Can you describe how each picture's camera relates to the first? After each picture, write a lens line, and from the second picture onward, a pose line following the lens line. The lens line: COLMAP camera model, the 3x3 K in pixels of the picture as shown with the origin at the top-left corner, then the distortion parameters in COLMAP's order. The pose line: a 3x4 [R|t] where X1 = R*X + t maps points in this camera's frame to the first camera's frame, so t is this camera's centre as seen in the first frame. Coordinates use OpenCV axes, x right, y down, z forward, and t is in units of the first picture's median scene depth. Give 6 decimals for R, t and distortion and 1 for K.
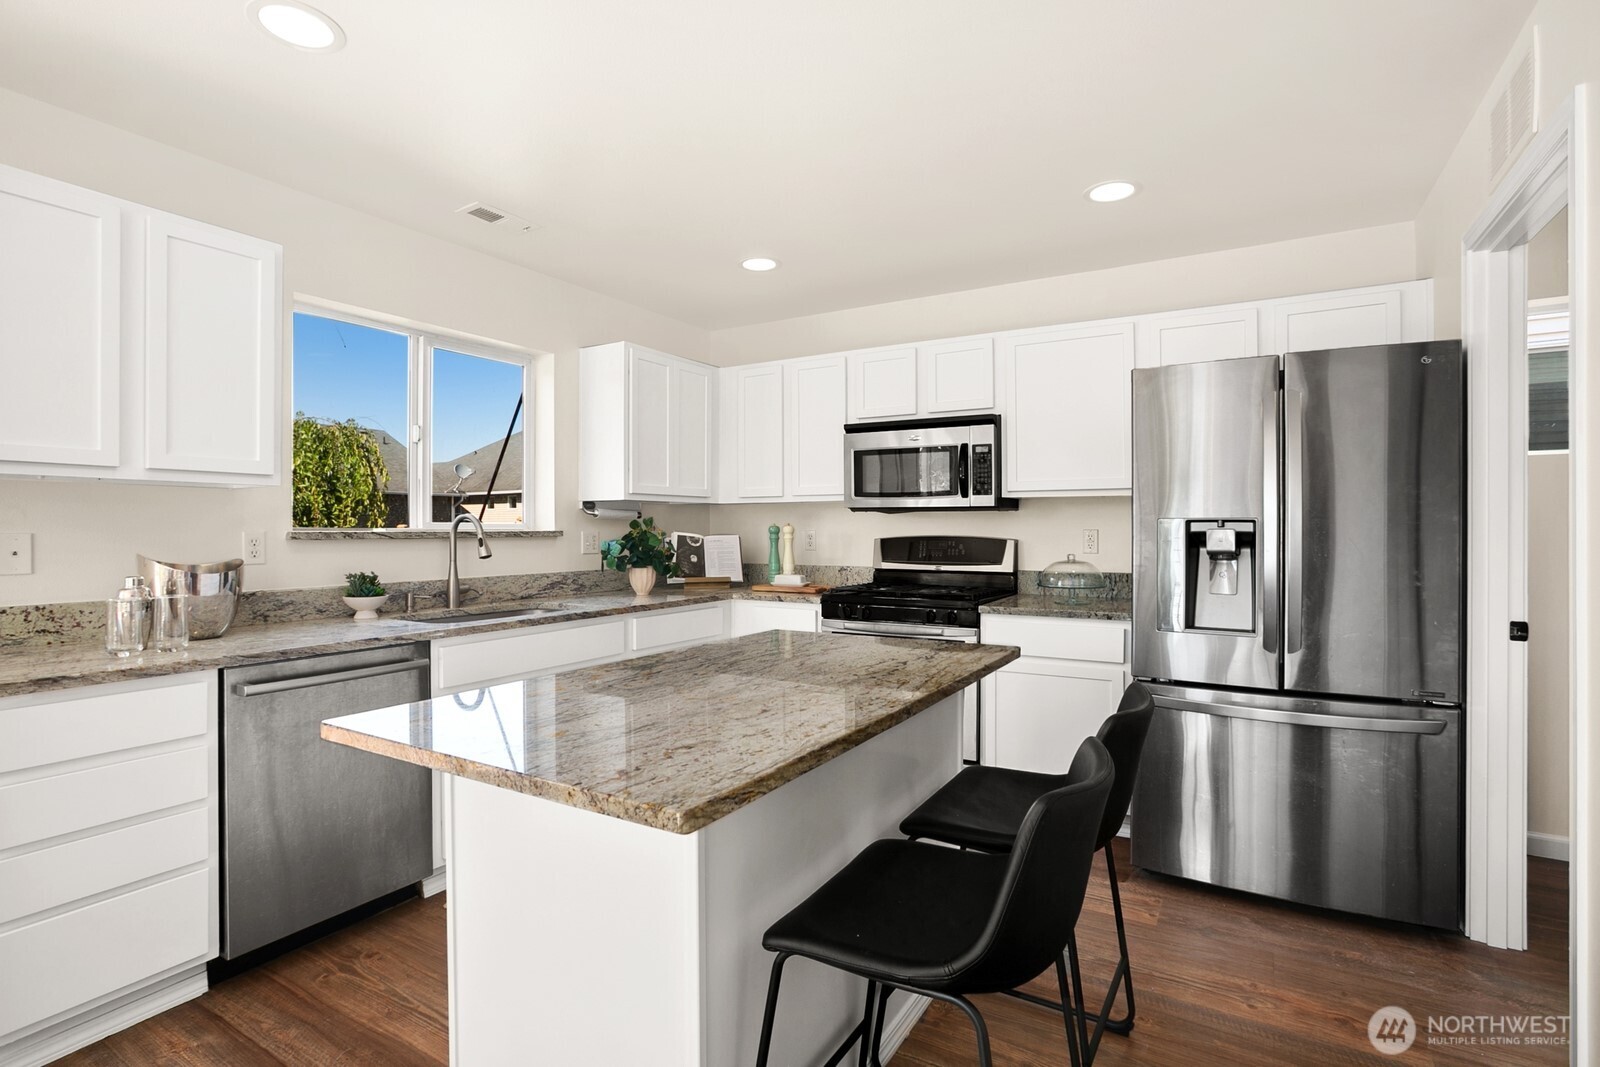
lens RADIAL K [[787.2, 0, 796.1], [0, 787.2, 532.9], [0, 0, 1]] dist [-0.006941, 0.000767]
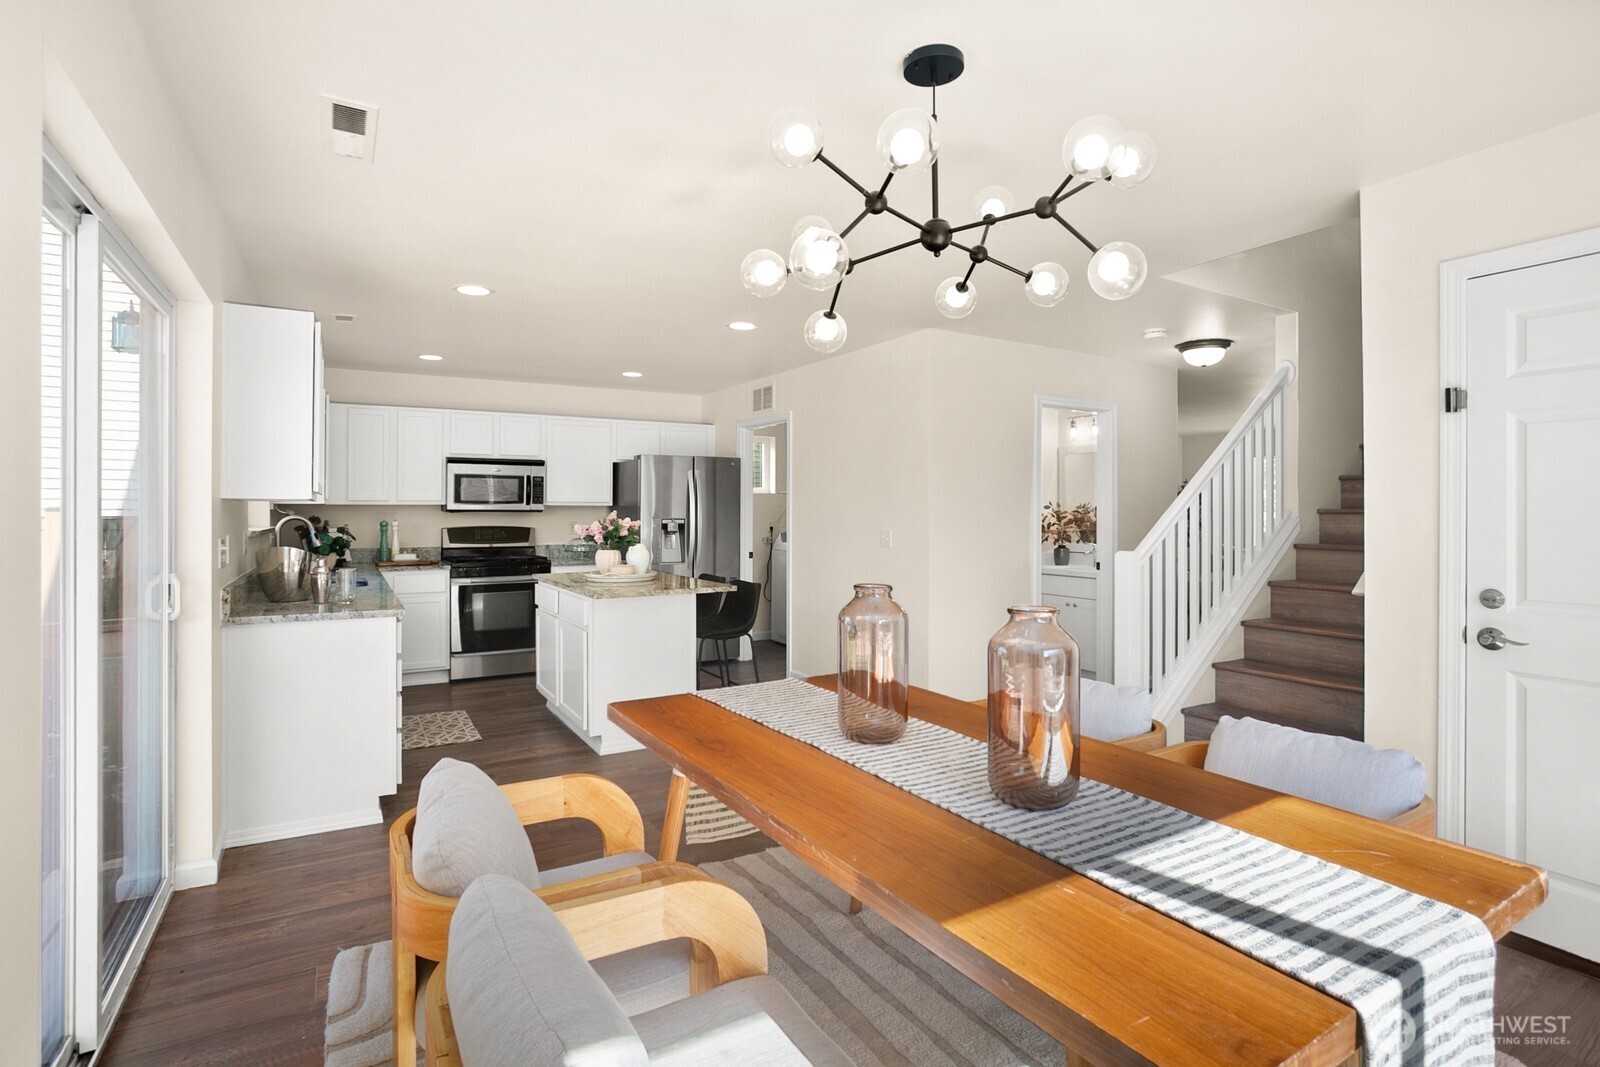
lens RADIAL K [[787.2, 0, 797.8], [0, 787.2, 522.1], [0, 0, 1]] dist [-0.006941, 0.000767]
pose [[0.493779, -0.008656, 0.869544, -0.982951], [0.003336, 0.999962, 0.008060, -0.017031], [-0.869581, -0.001079, 0.493789, -0.406344]]
